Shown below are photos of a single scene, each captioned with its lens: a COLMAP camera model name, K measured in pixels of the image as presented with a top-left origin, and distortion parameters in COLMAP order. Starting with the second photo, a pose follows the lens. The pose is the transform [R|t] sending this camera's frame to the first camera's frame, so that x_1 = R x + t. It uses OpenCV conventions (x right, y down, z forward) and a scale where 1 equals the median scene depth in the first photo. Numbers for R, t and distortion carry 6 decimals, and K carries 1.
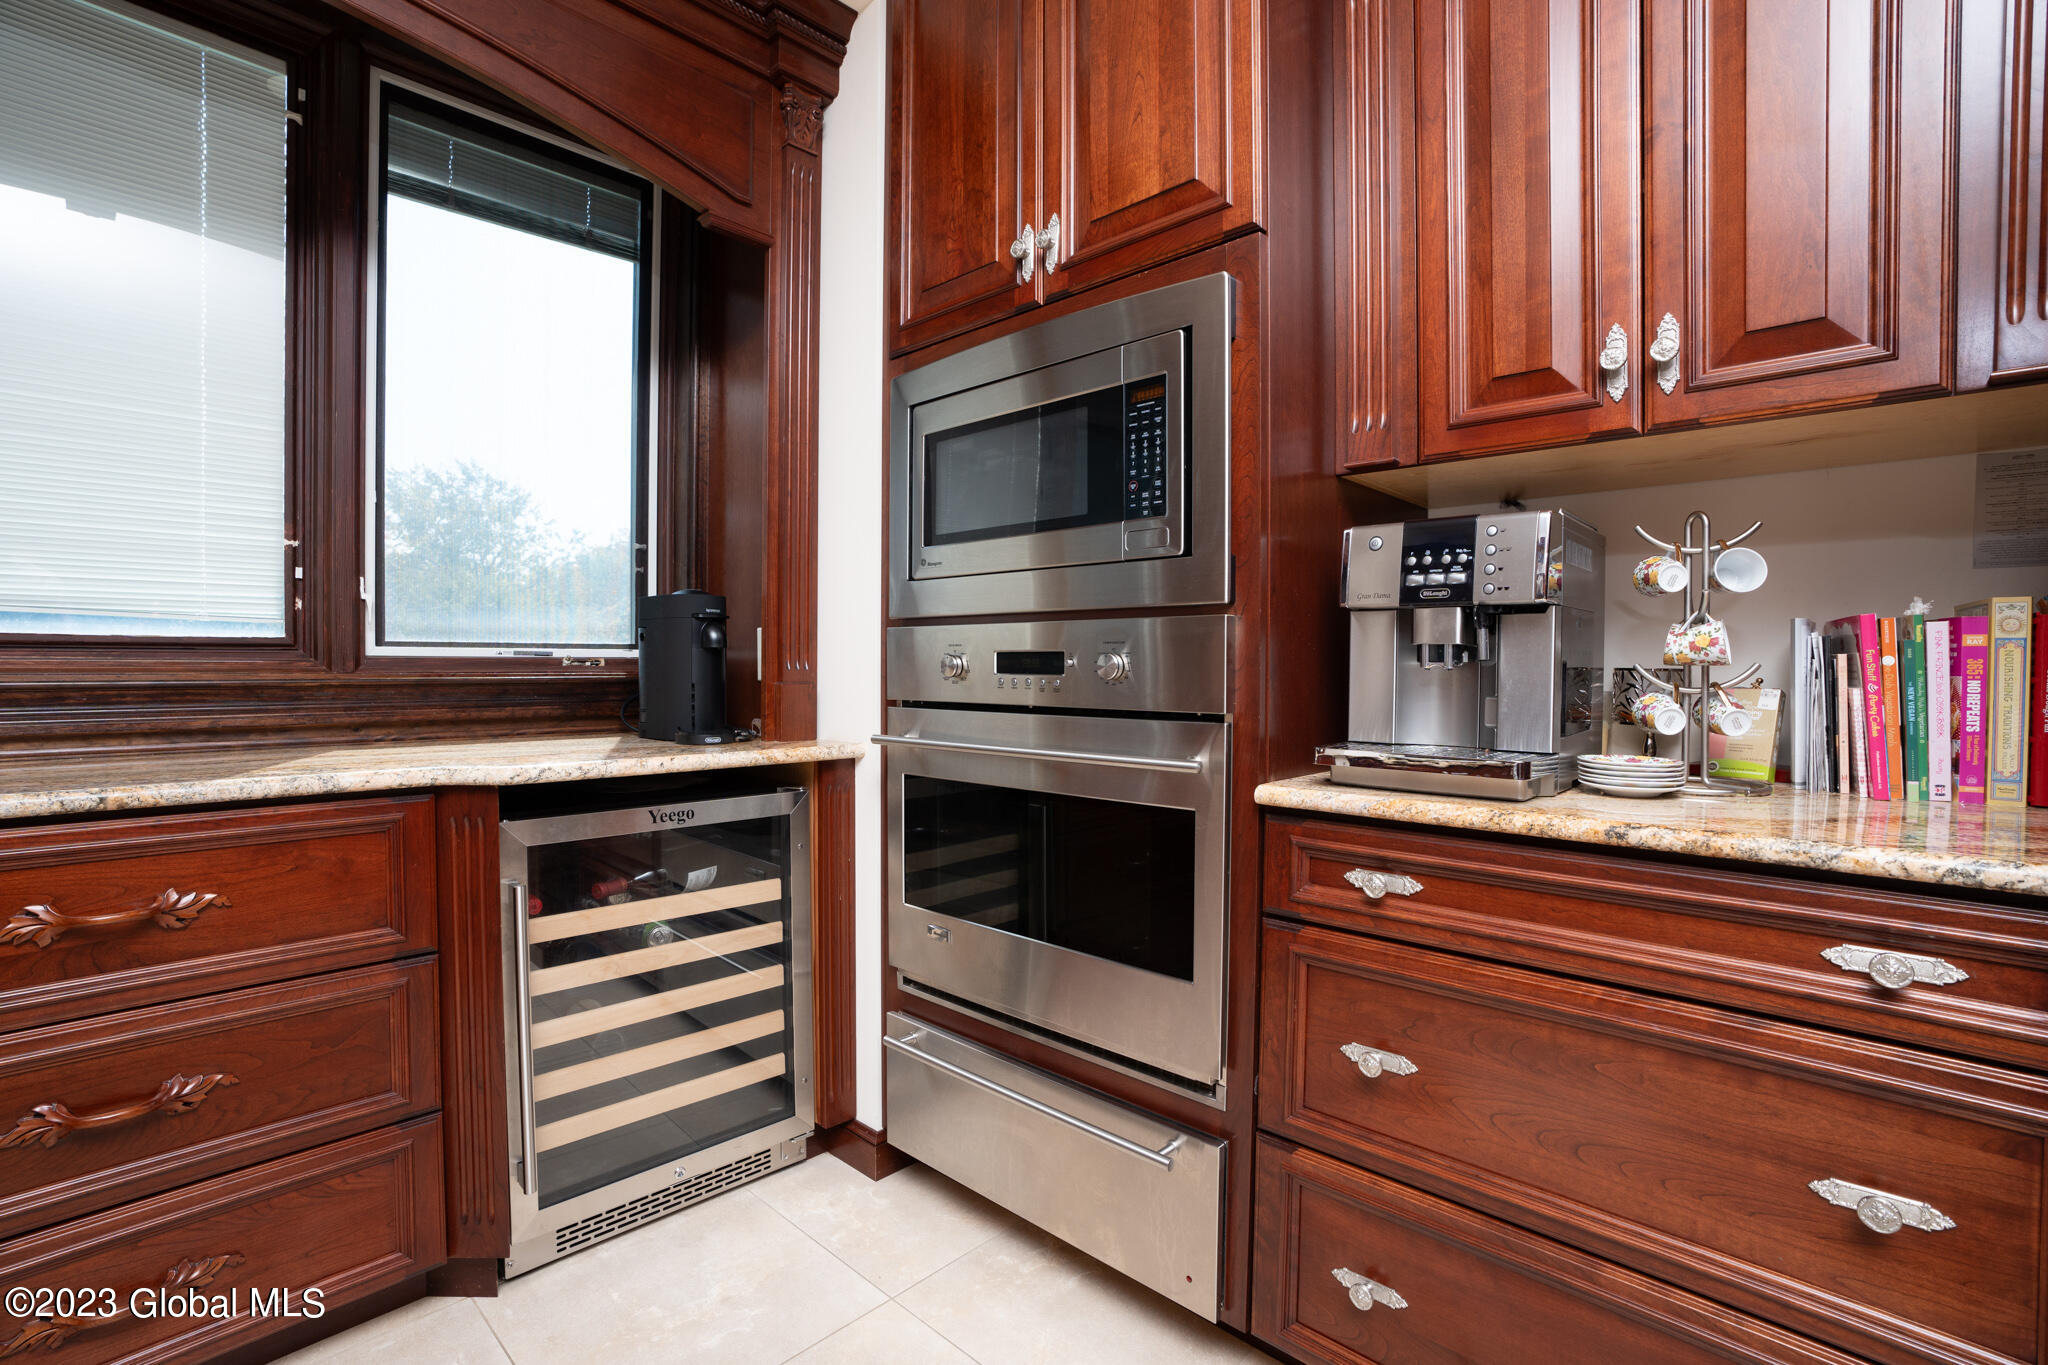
lens RADIAL K [[936.2, 0, 1025.9], [0, 936.2, 682.7], [0, 0, 1]] dist [-0.065408, 0.020584]
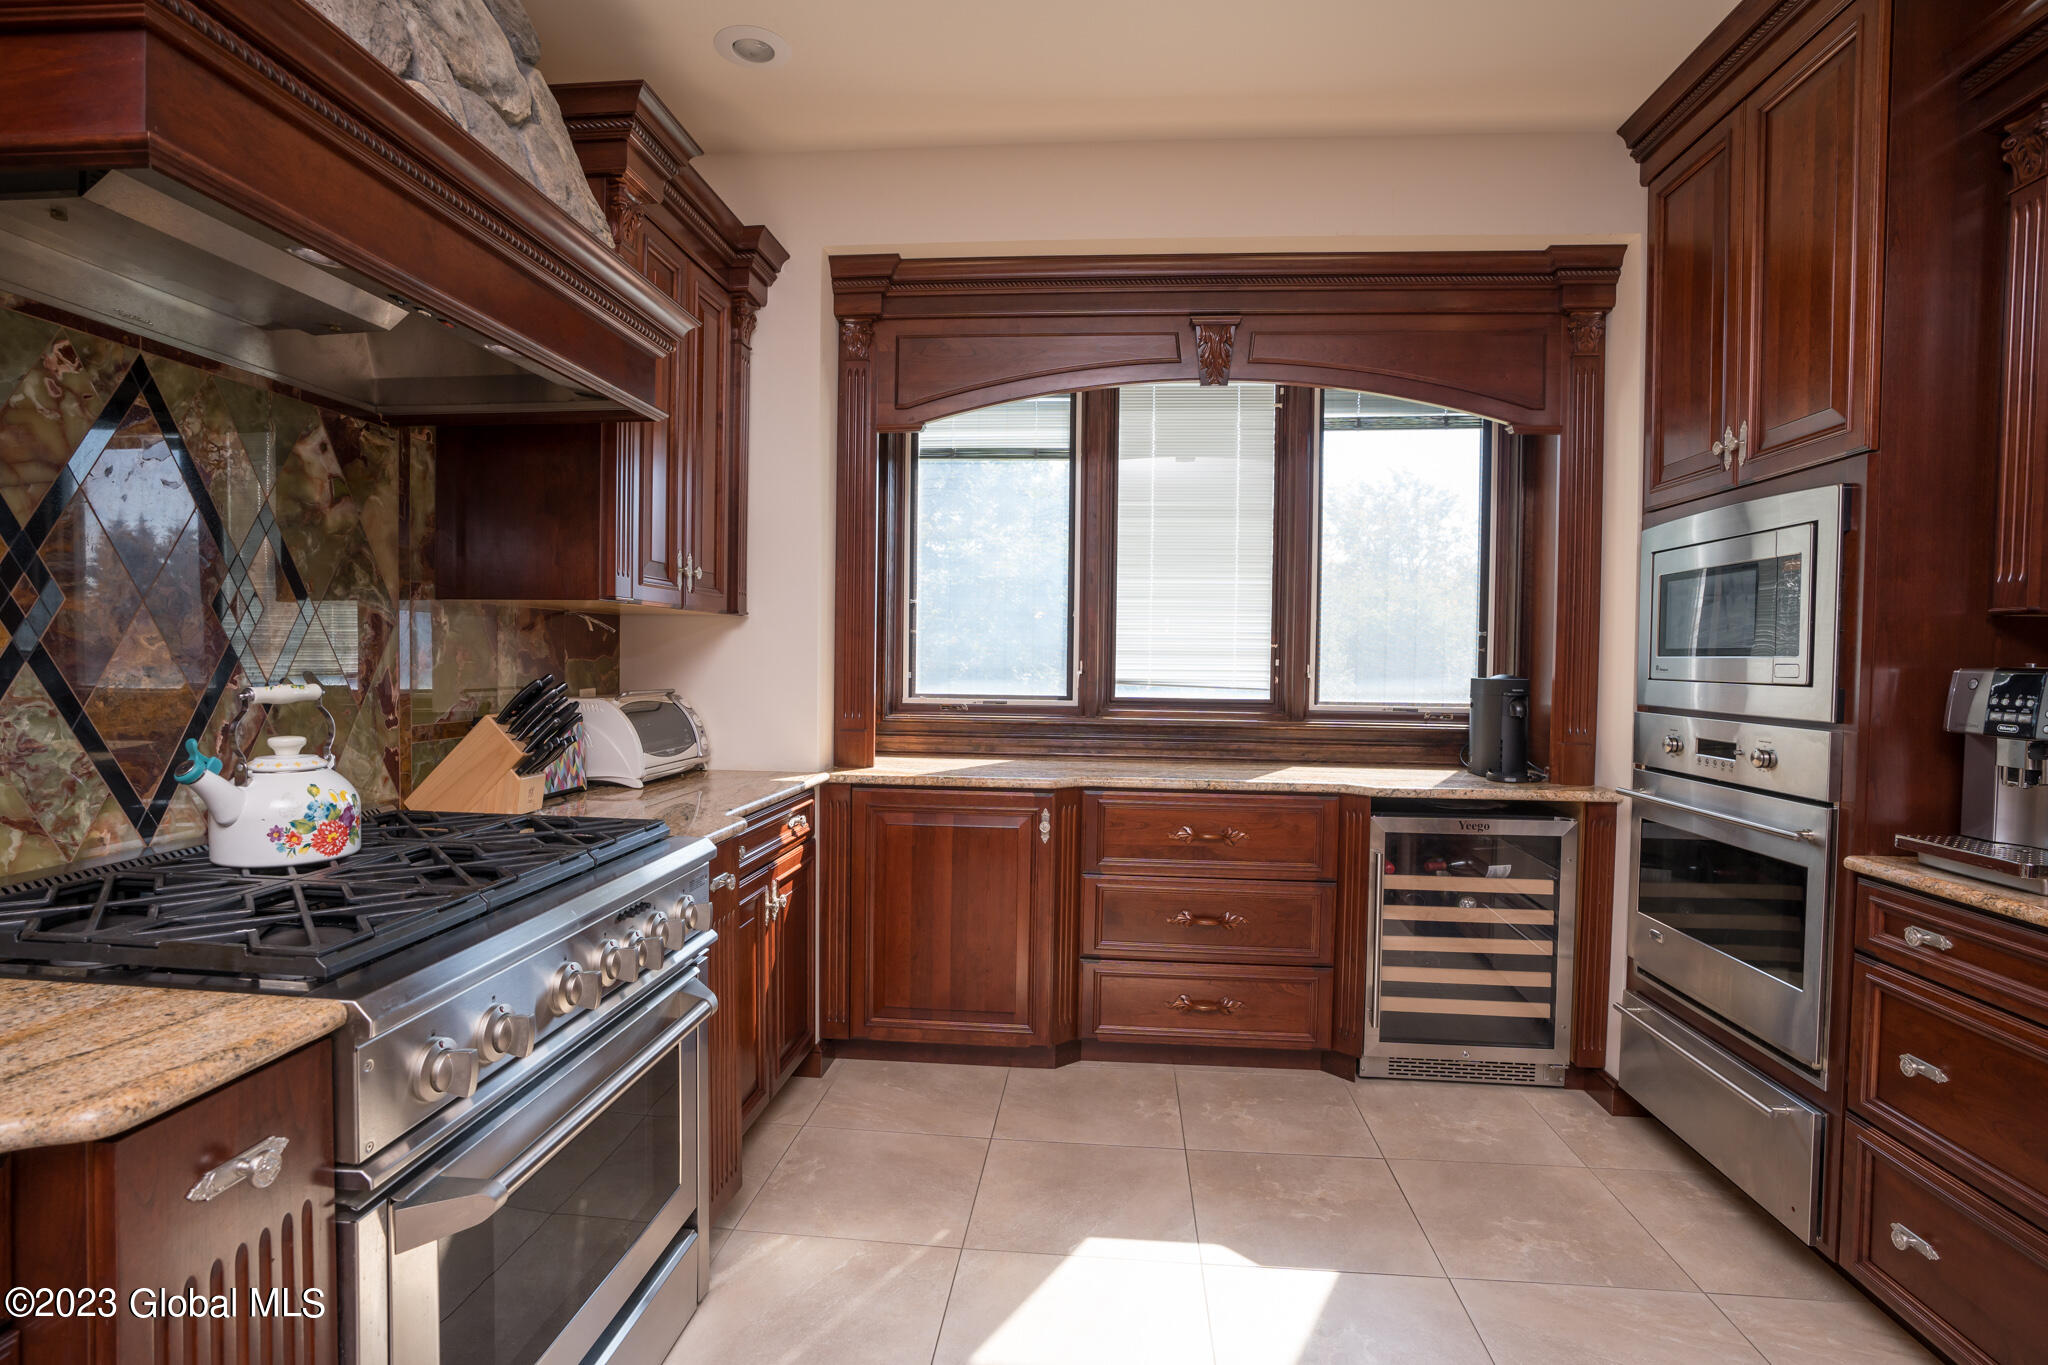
lens RADIAL K [[1014.2, 0, 1027.9], [0, 1014.2, 679.6], [0, 0, 1]] dist [-0.043370, 0.015038]
pose [[0.623758, 0.023891, -0.781252, 0.577634], [-0.027239, 0.999590, 0.008820, -0.121934], [0.781143, 0.015779, 0.624153, -0.810758]]
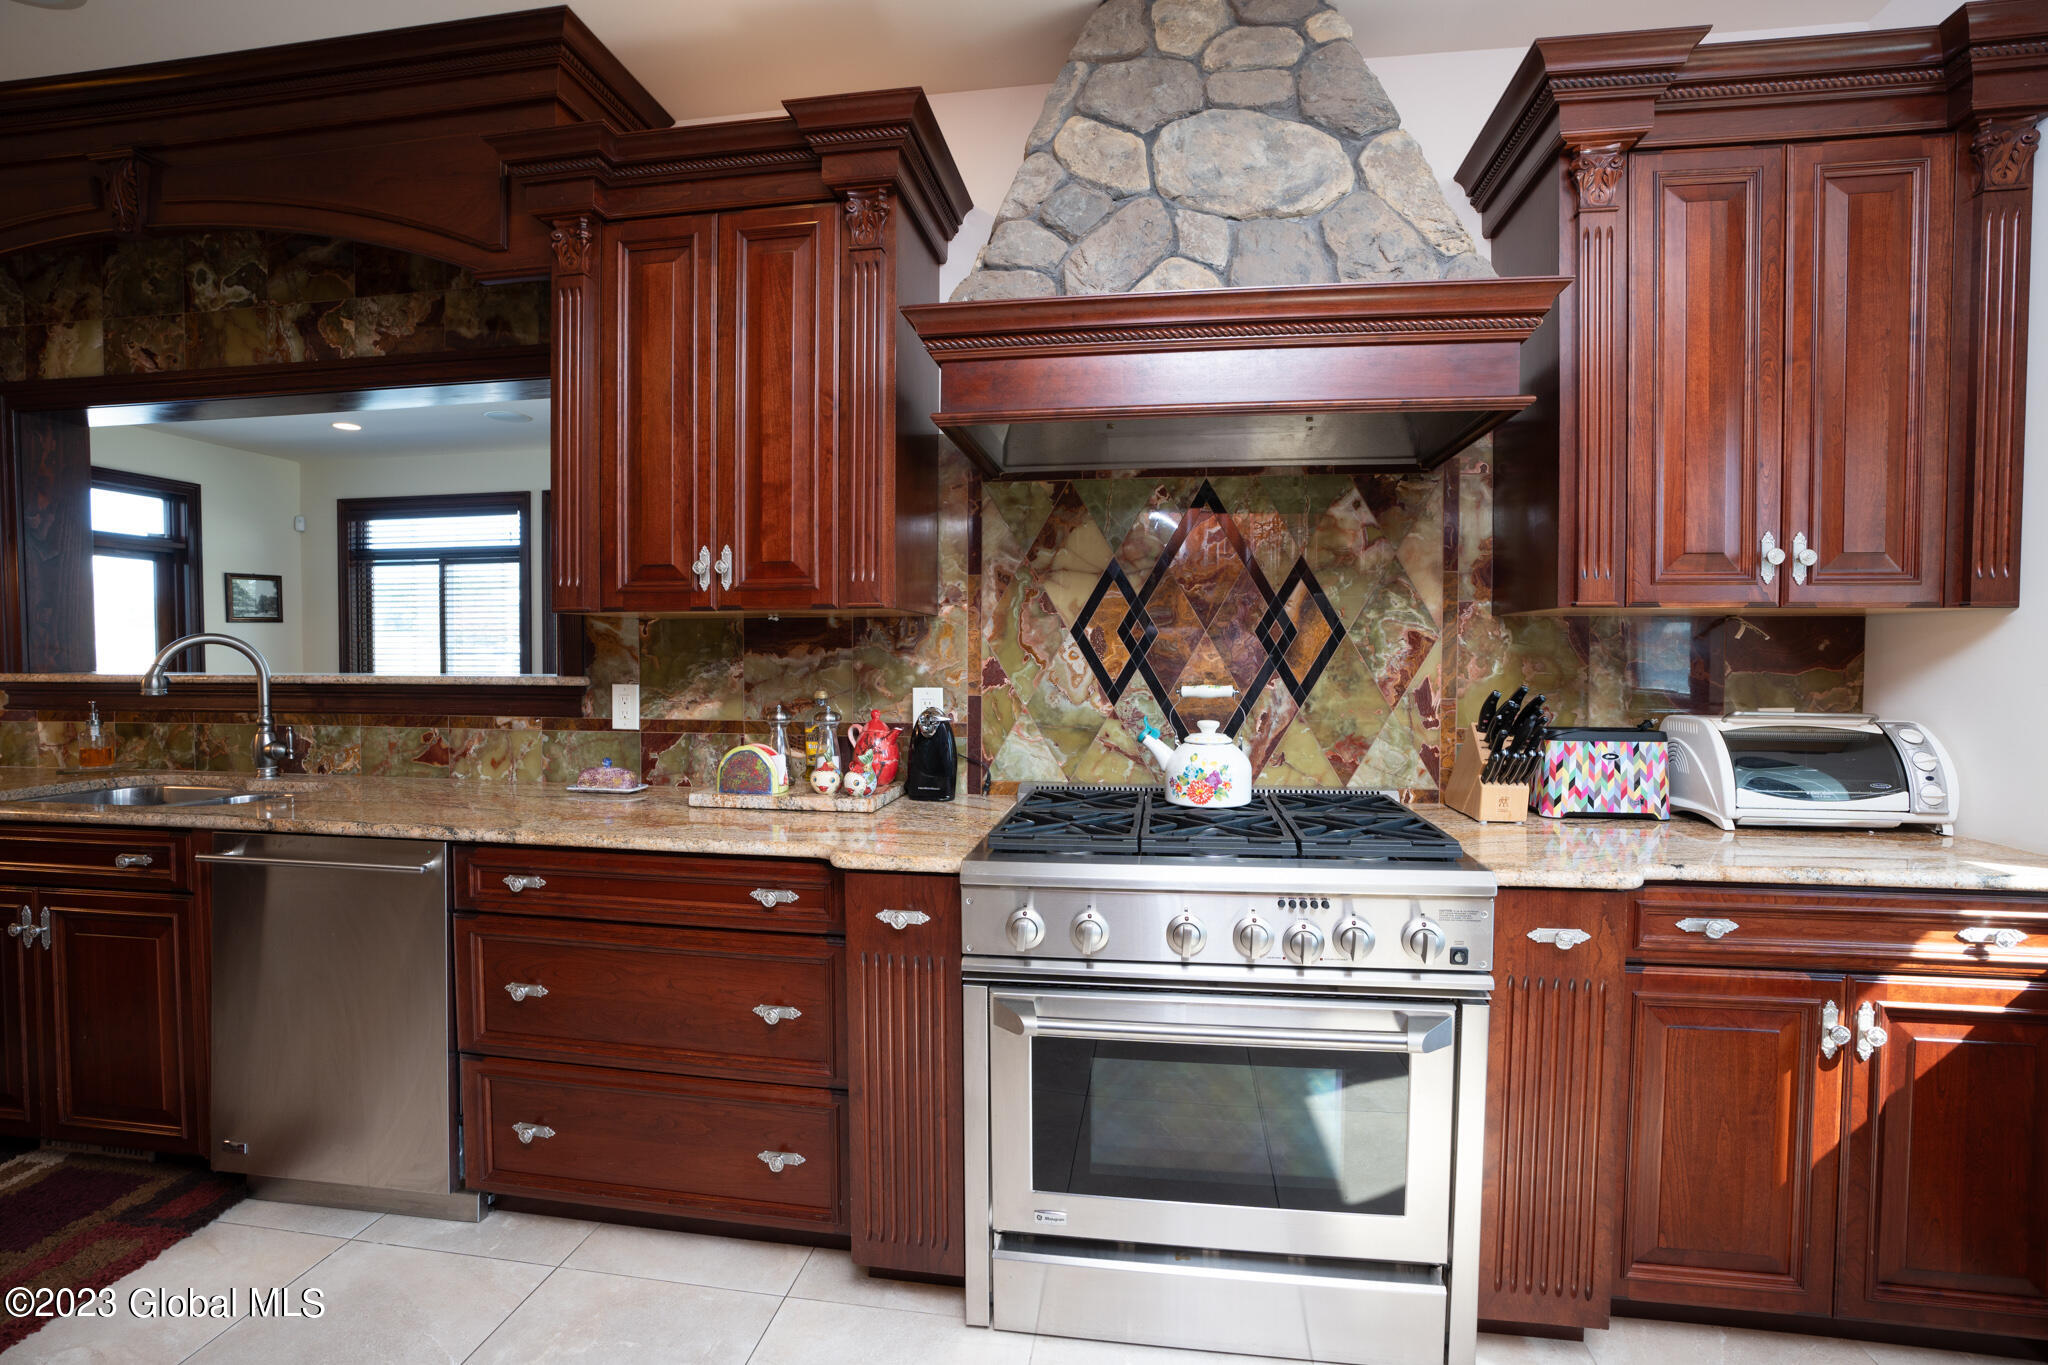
lens RADIAL K [[936.2, 0, 1026.9], [0, 936.2, 682.6], [0, 0, 1]] dist [-0.065408, 0.020584]
pose [[-0.816913, 0.013768, -0.576597, 0.335209], [-0.016024, 0.998787, 0.046552, -0.153776], [0.576539, 0.047268, -0.815701, 0.263089]]
